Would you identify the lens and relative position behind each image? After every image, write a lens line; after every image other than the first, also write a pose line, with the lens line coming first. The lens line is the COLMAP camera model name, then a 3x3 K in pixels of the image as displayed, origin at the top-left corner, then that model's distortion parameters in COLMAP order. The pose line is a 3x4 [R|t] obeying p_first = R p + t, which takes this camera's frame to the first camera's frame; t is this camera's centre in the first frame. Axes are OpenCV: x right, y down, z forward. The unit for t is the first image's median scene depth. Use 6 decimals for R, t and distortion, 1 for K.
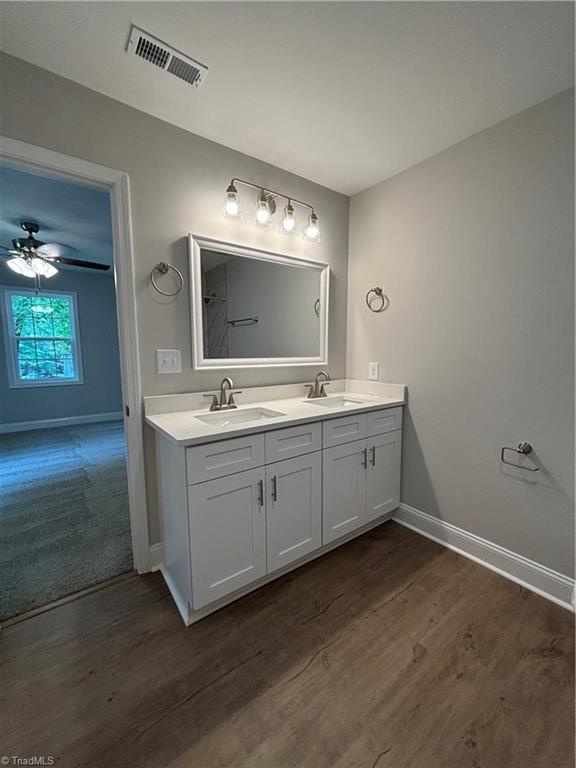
lens RADIAL K [[311.5, 0, 288.0], [0, 311.5, 384.0], [0, 0, 1]] dist [-0.001749, 0.000090]
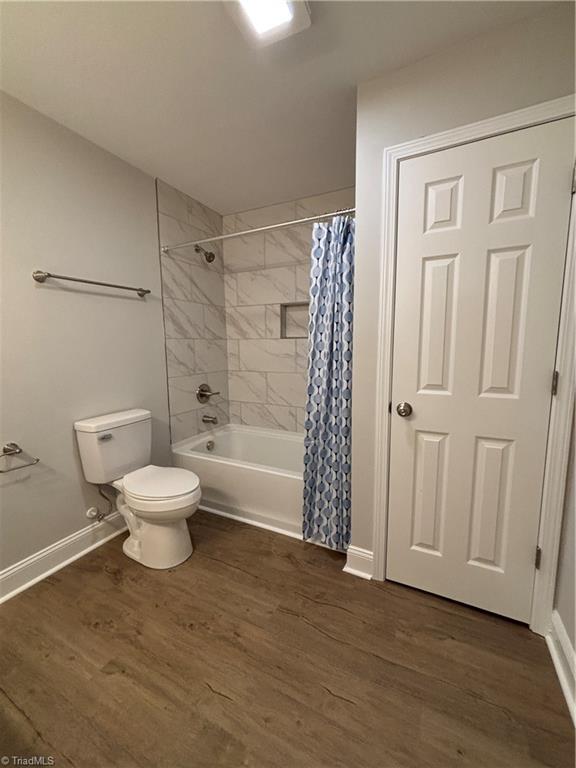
lens RADIAL K [[311.5, 0, 288.0], [0, 311.5, 384.0], [0, 0, 1]] dist [-0.001749, 0.000090]
pose [[-0.459050, -0.107677, 0.881861, -0.550312], [0.113492, 0.977387, 0.178419, -0.076619], [-0.881131, 0.181988, -0.436449, 0.788534]]
